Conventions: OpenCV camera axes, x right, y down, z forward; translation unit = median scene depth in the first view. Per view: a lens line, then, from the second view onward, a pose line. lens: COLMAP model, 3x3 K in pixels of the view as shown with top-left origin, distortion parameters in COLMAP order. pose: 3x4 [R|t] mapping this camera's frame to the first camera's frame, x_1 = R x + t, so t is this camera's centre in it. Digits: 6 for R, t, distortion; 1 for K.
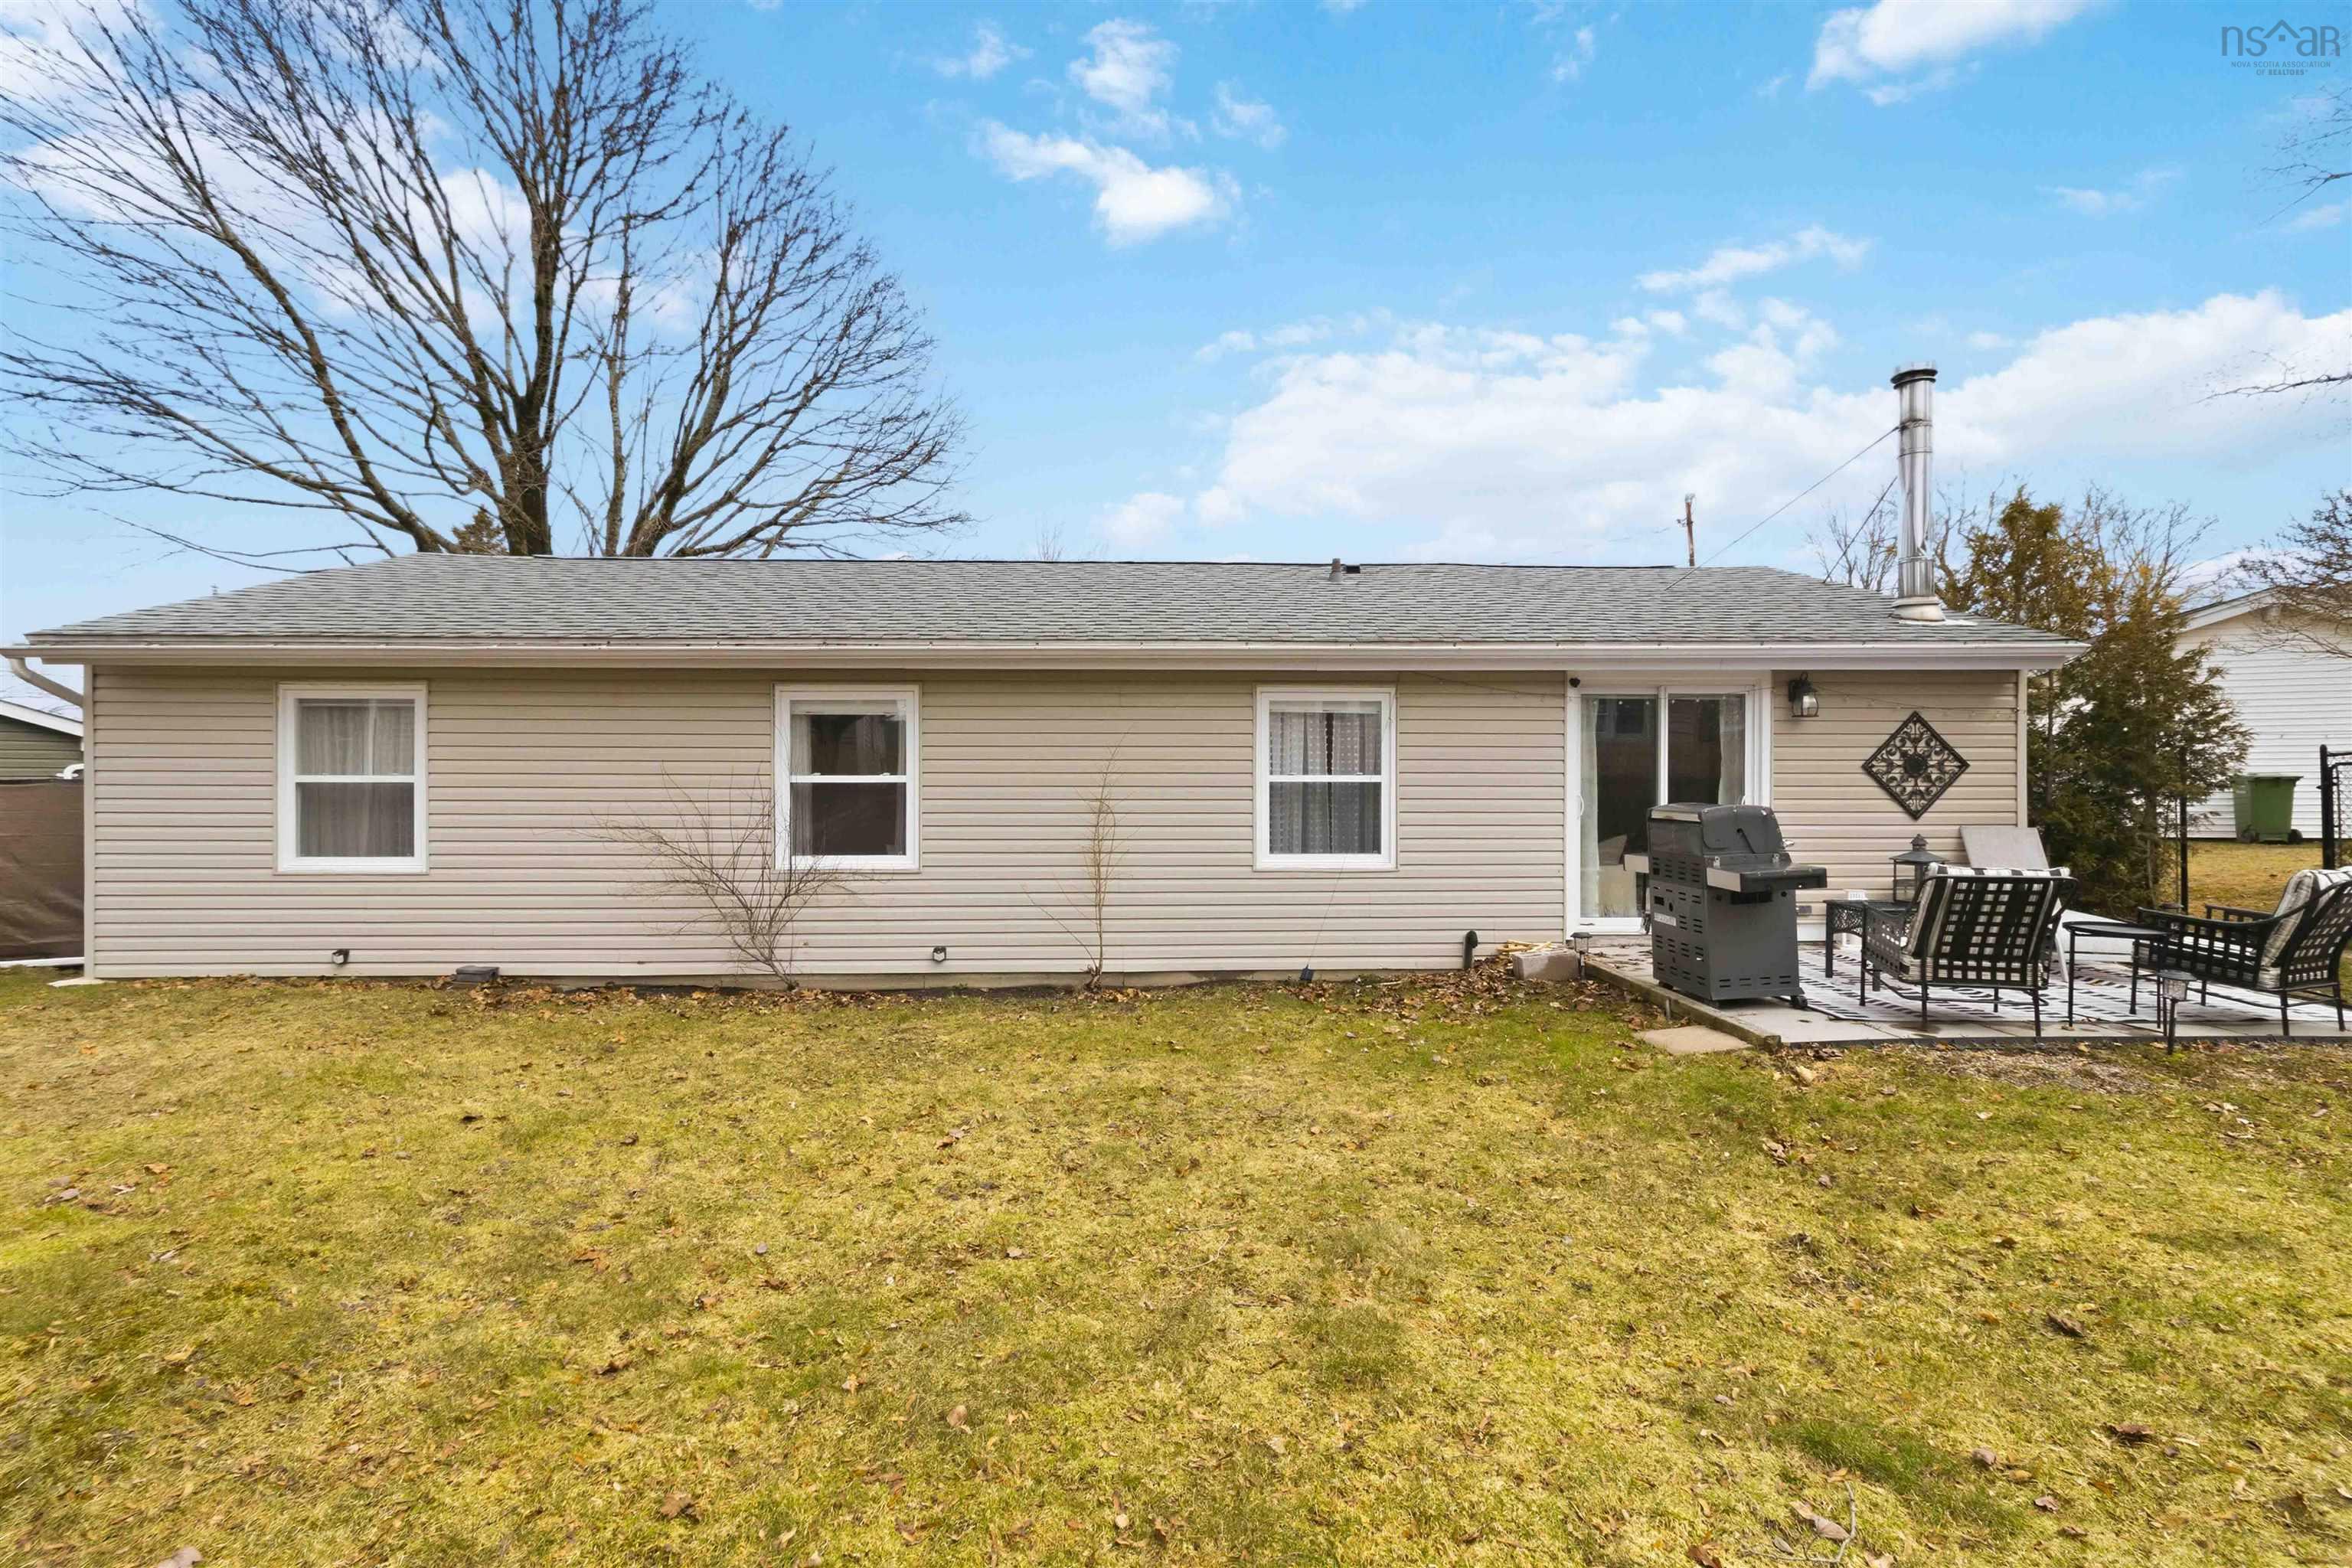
lens RADIAL K [[1121.9, 0, 1173.5], [0, 1121.9, 791.1], [0, 0, 1]] dist [-0.002160, -0.000203]
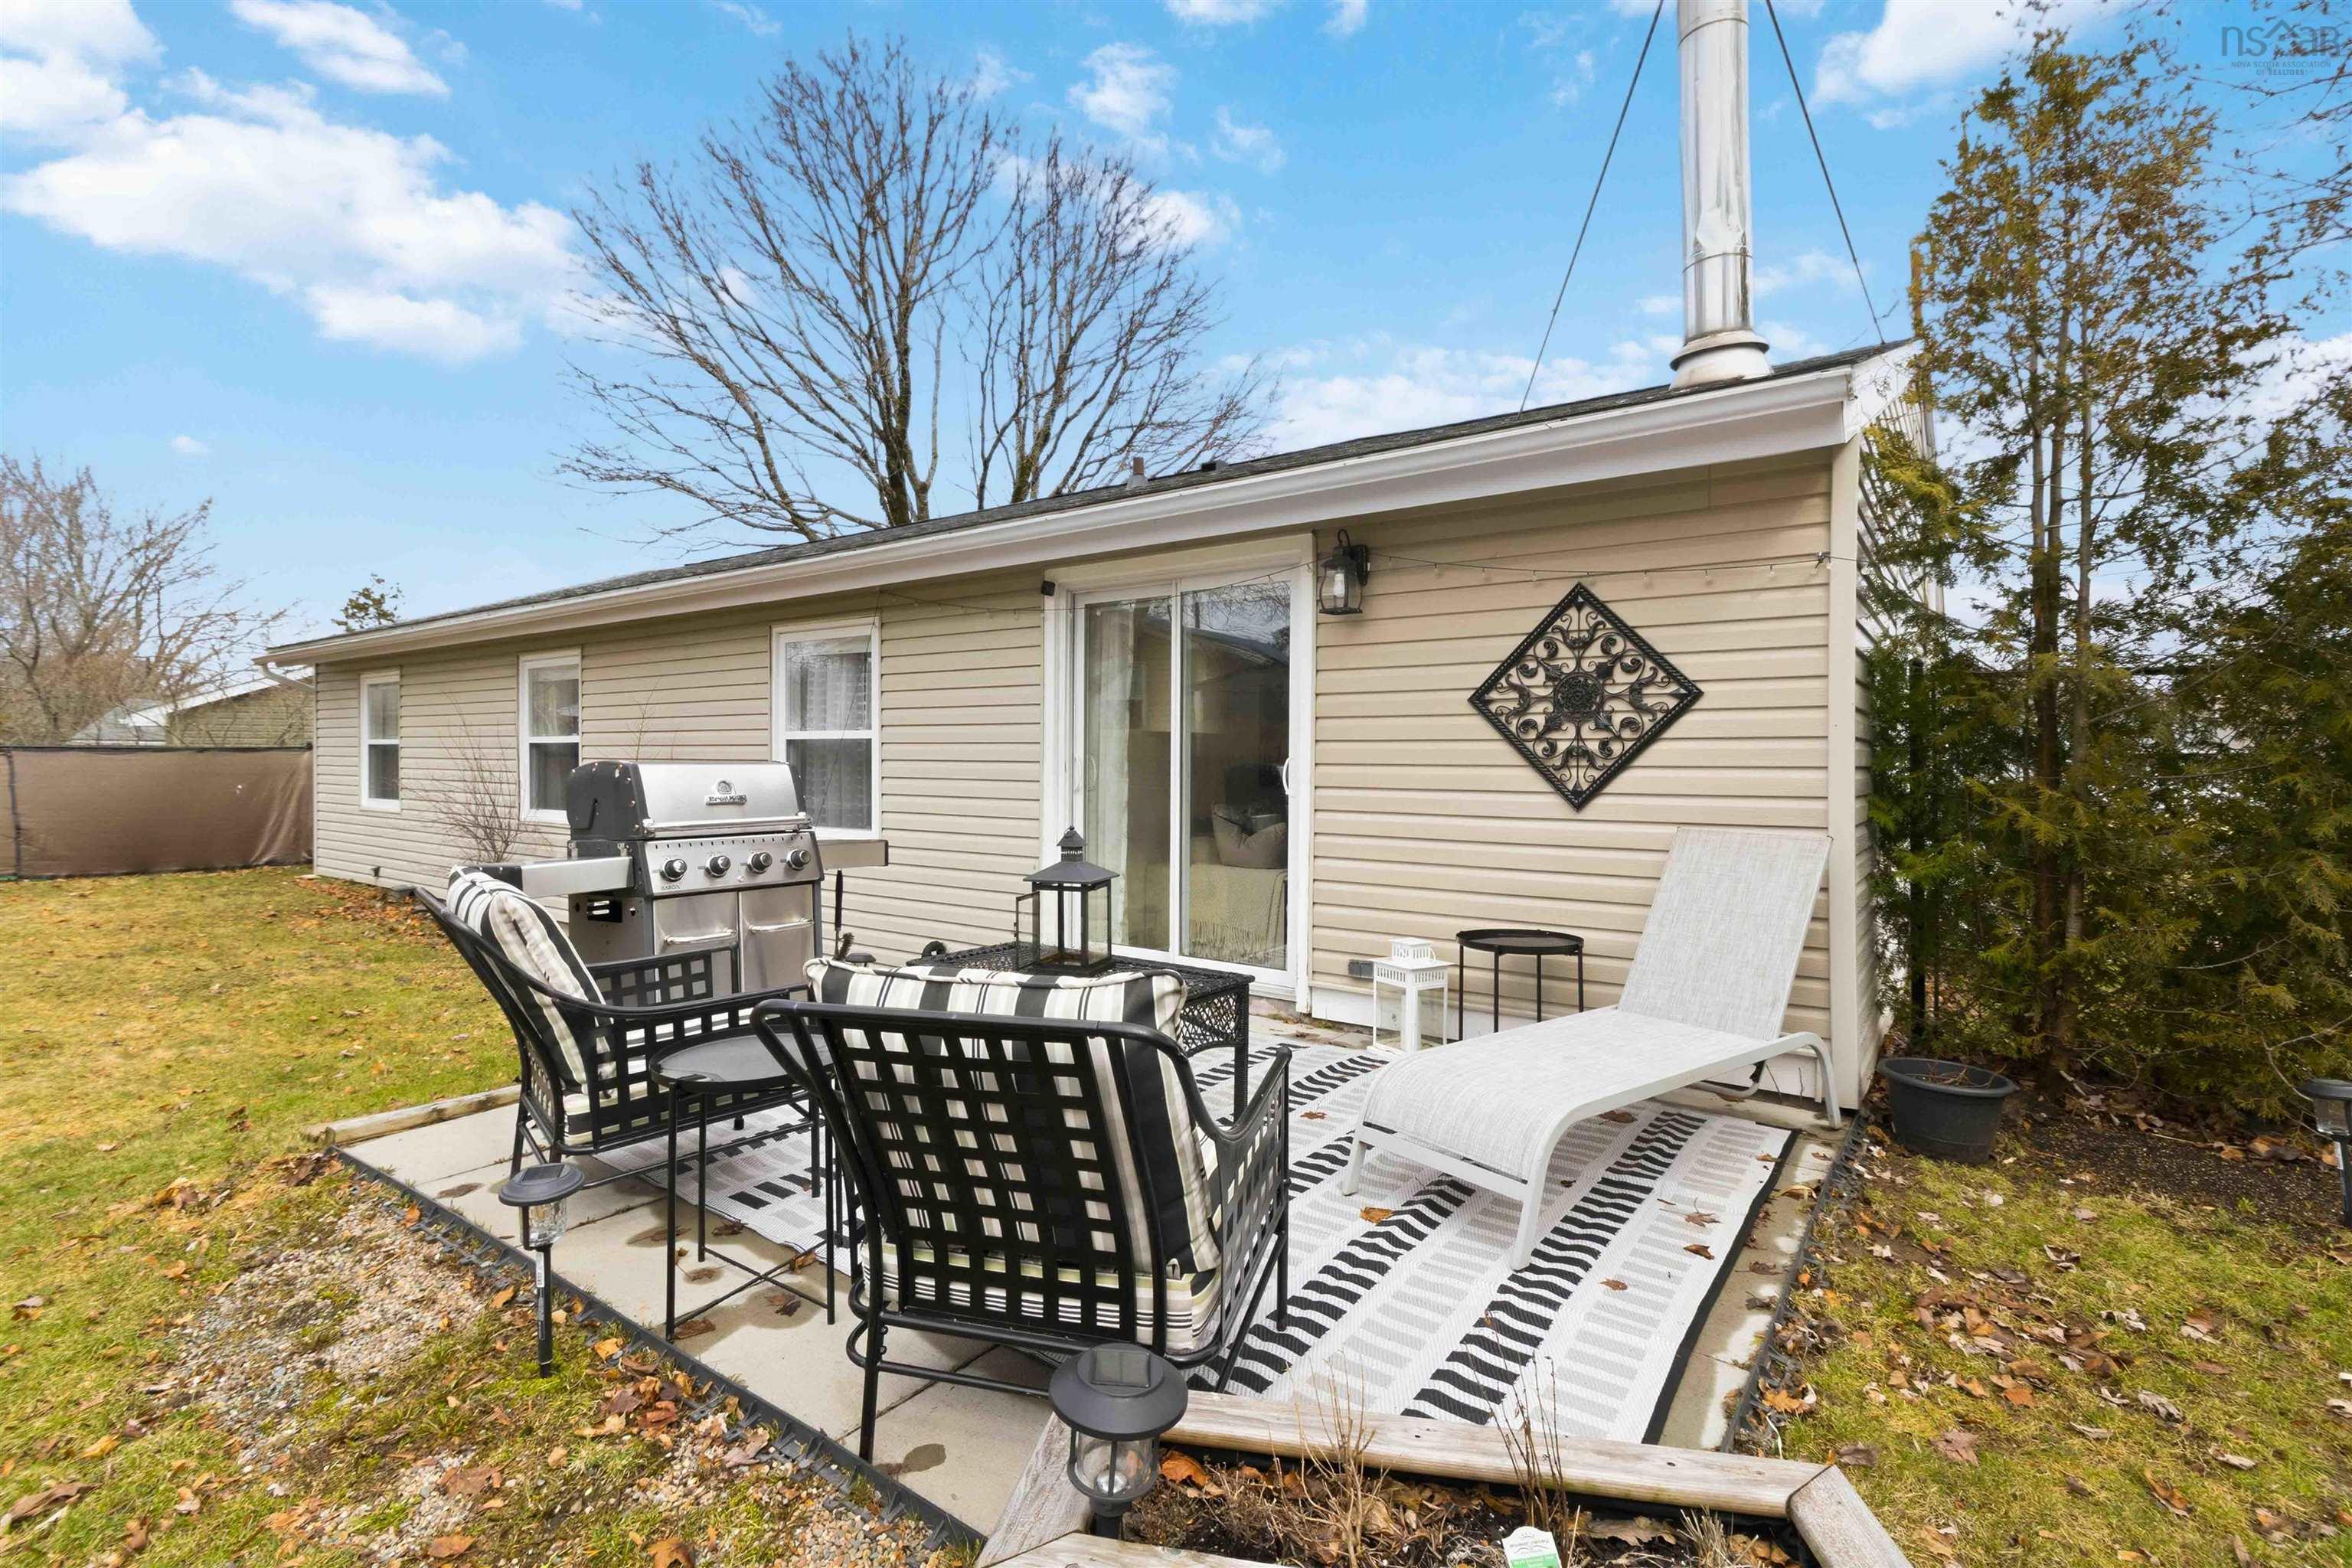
lens RADIAL K [[1093.3, 0, 1169.2], [0, 1093.3, 758.7], [0, 0, 1]] dist [0.006122, 0.000603]
pose [[0.776228, 0.006079, -0.630423, 0.820853], [-0.007590, 0.999971, 0.000297, 0.004824], [0.630407, 0.004554, 0.776252, 0.528025]]
